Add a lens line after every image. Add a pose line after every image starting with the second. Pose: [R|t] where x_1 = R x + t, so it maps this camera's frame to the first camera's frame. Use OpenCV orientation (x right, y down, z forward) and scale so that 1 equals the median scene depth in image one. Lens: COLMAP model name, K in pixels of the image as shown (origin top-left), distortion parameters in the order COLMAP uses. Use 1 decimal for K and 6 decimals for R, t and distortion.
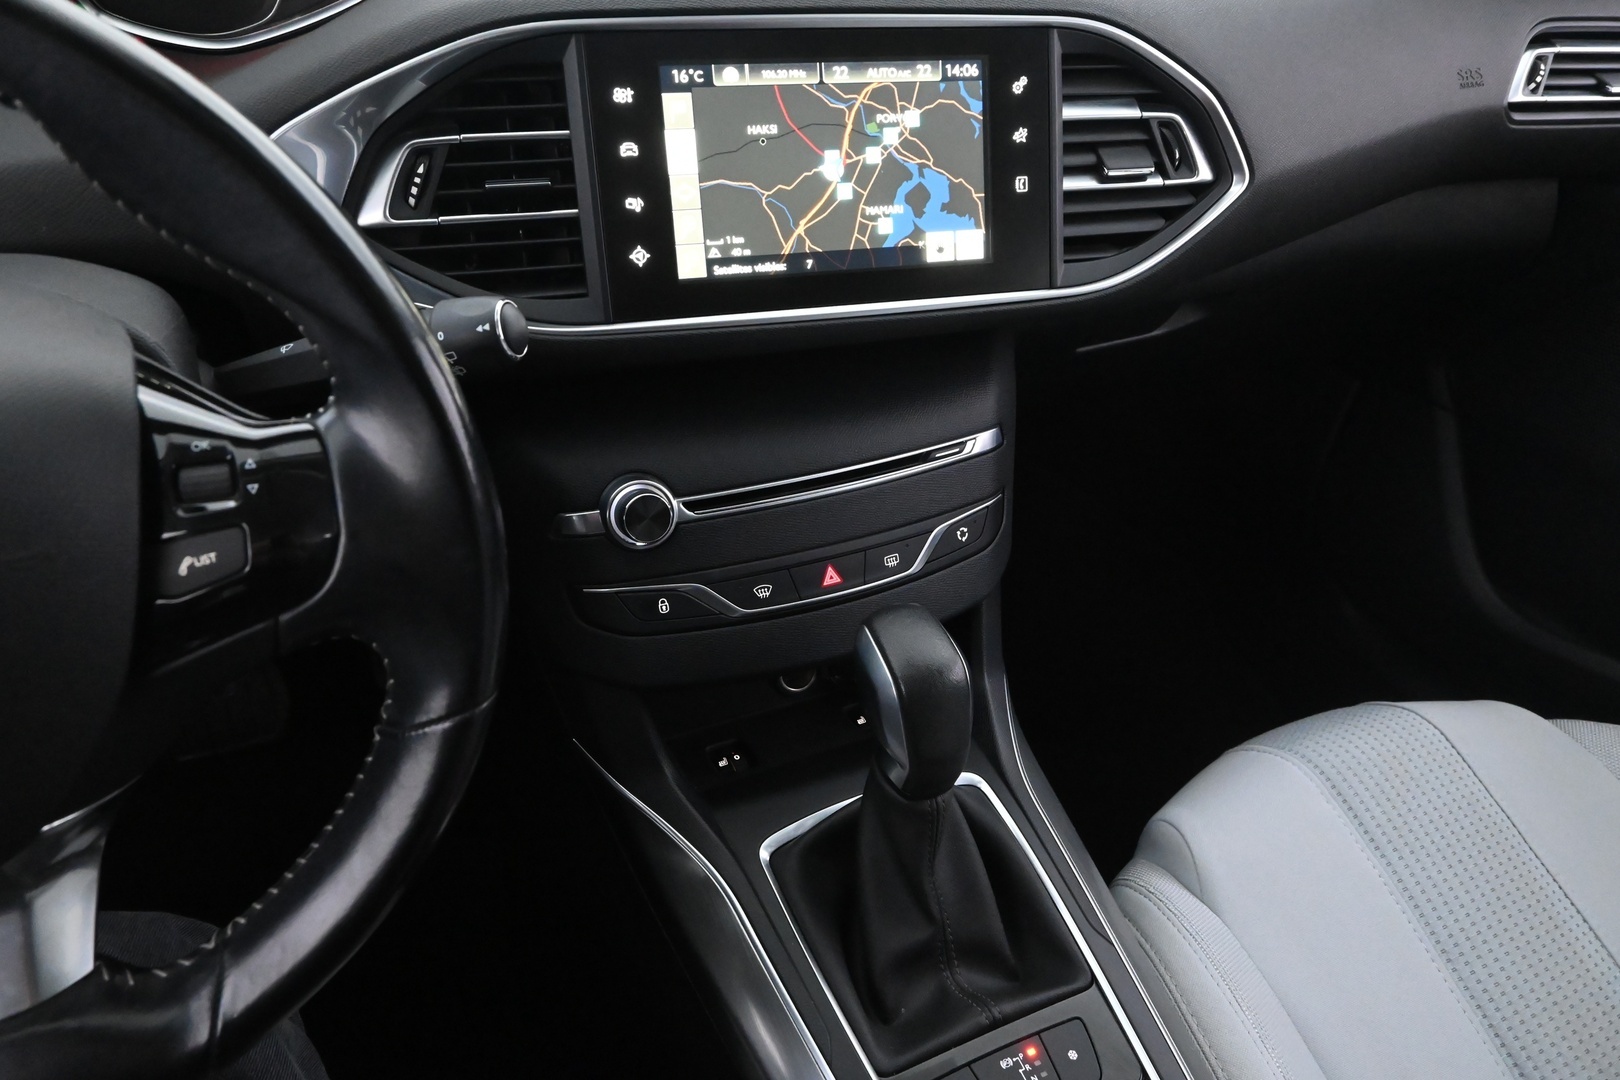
lens RADIAL K [[1107.4, 0, 810.0], [0, 1107.4, 540.0], [0, 0, 1]] dist [-0.000453, 0.000208]
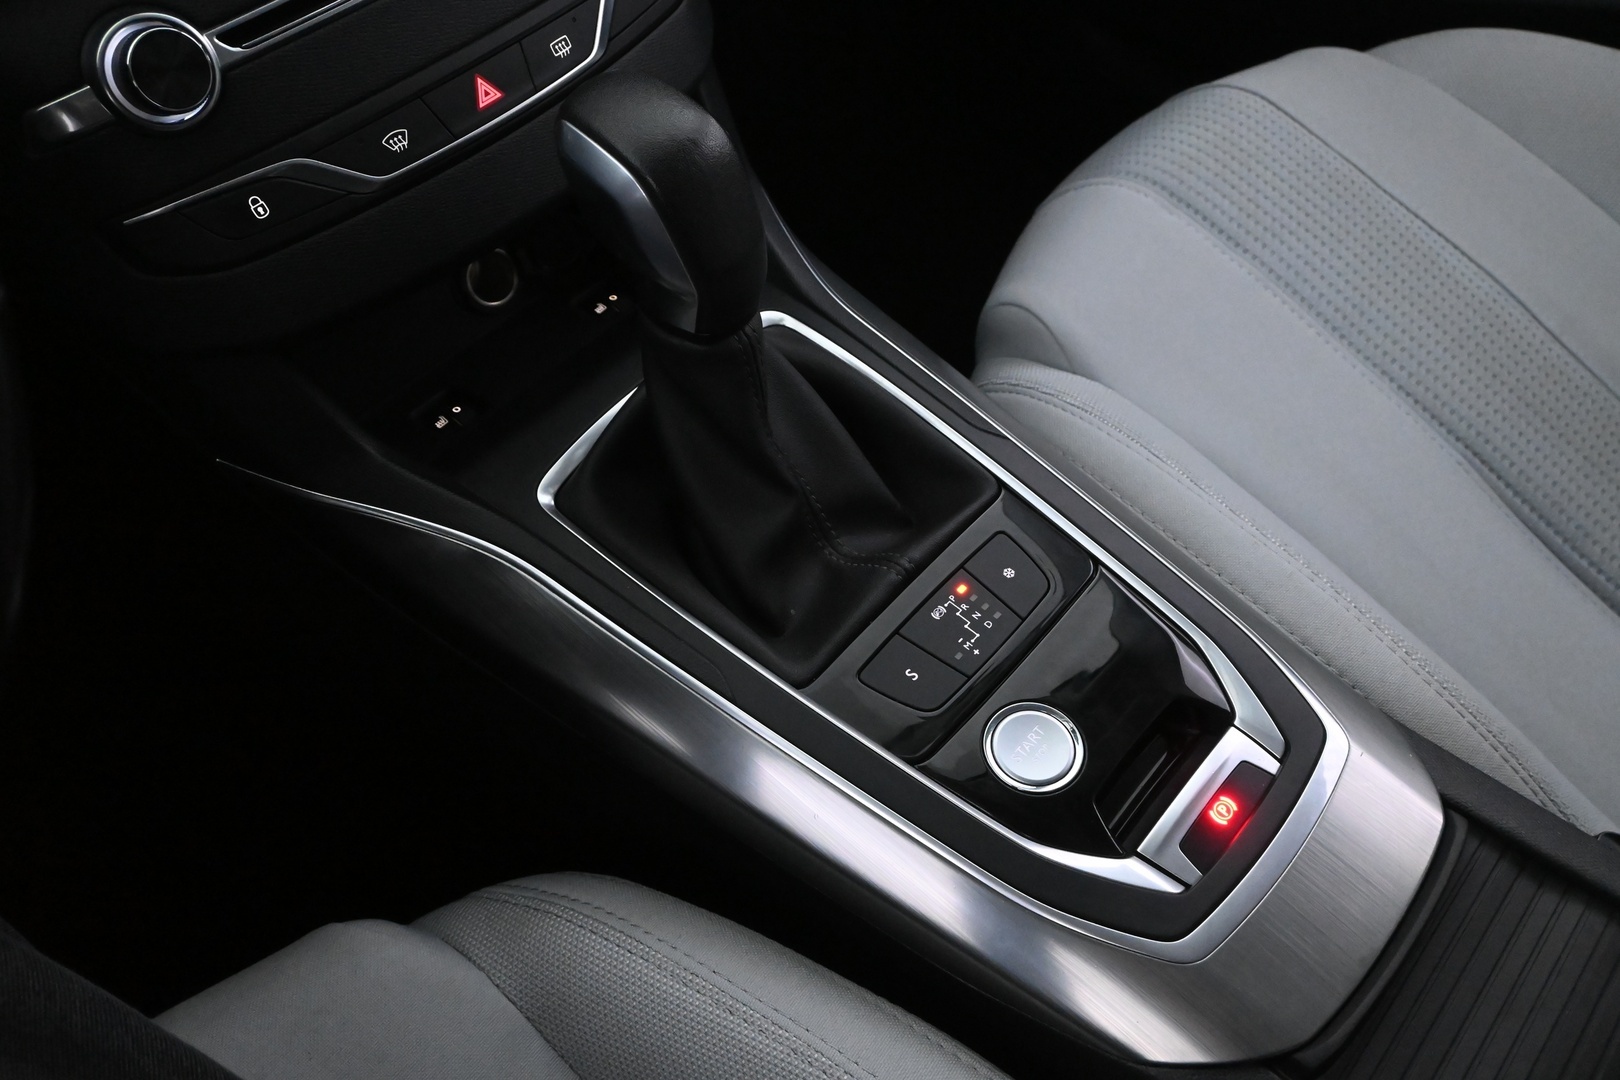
lens RADIAL K [[1296.3, 0, 810.0], [0, 1296.3, 540.0], [0, 0, 1]] dist [-0.002184, -0.003828]
pose [[0.910487, -0.372670, 0.179247, -0.047446], [0.312387, 0.903839, 0.292388, 0.118282], [-0.270975, -0.210221, 0.939351, 0.158059]]
